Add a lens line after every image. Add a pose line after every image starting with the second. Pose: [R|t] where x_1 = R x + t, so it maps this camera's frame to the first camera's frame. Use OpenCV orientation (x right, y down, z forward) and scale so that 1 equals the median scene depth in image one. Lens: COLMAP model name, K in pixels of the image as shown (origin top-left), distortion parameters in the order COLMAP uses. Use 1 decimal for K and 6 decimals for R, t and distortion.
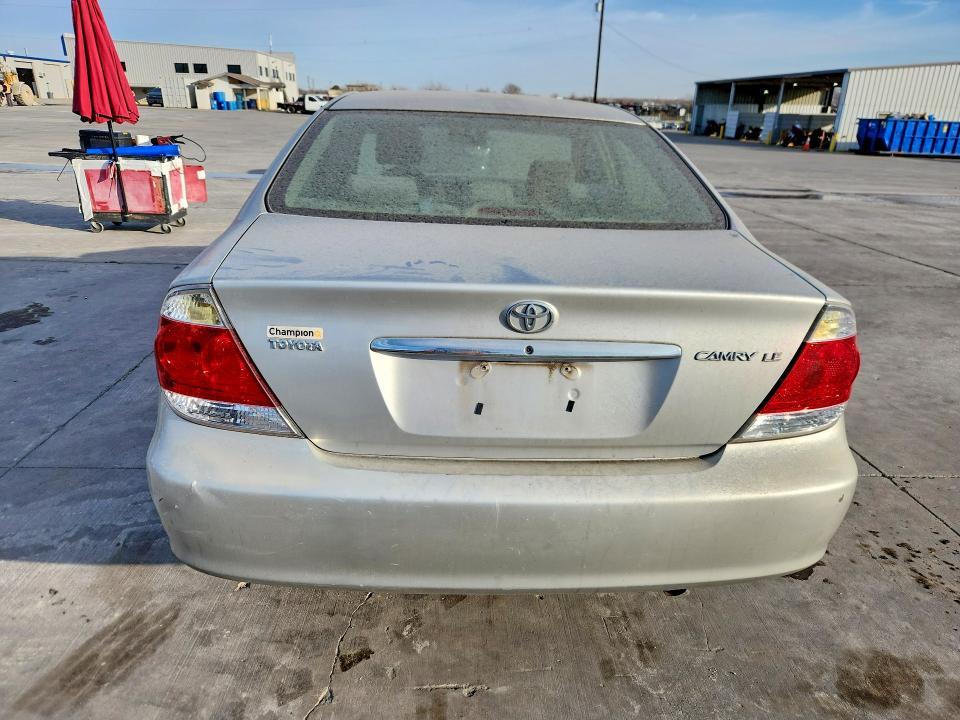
lens RADIAL K [[713.0, 0, 485.3], [0, 713.0, 357.7], [0, 0, 1]] dist [0.081931, -0.095571]
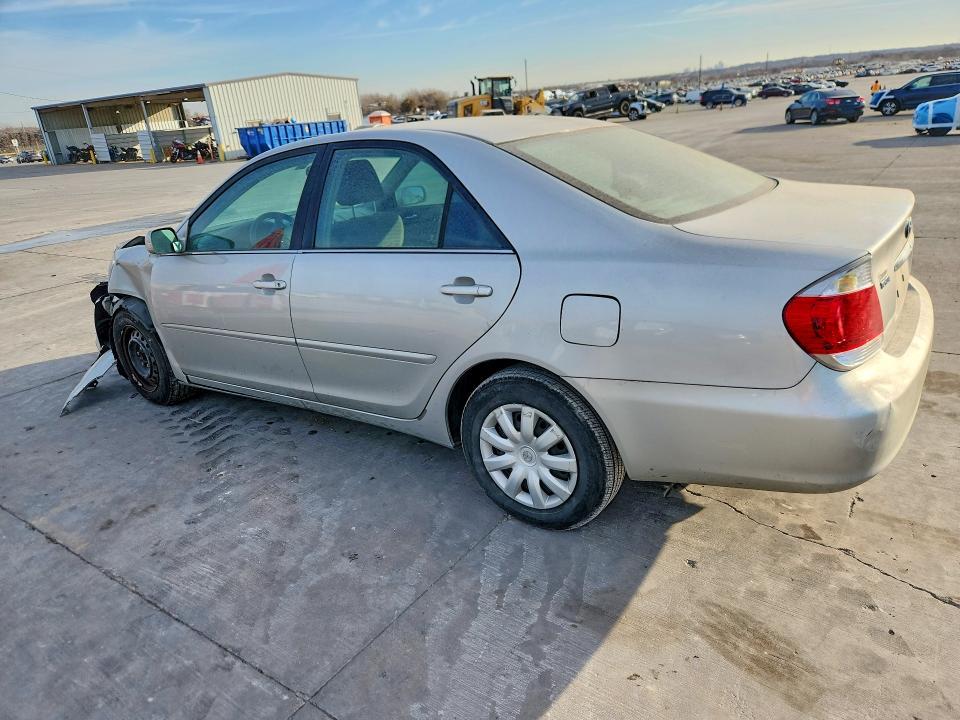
lens RADIAL K [[713.0, 0, 485.3], [0, 713.0, 357.7], [0, 0, 1]] dist [0.081931, -0.095571]
pose [[0.572554, -0.342692, 0.744812, -0.205067], [0.355027, 0.922494, 0.151527, -0.042922], [-0.739012, 0.177670, 0.649842, 0.076183]]
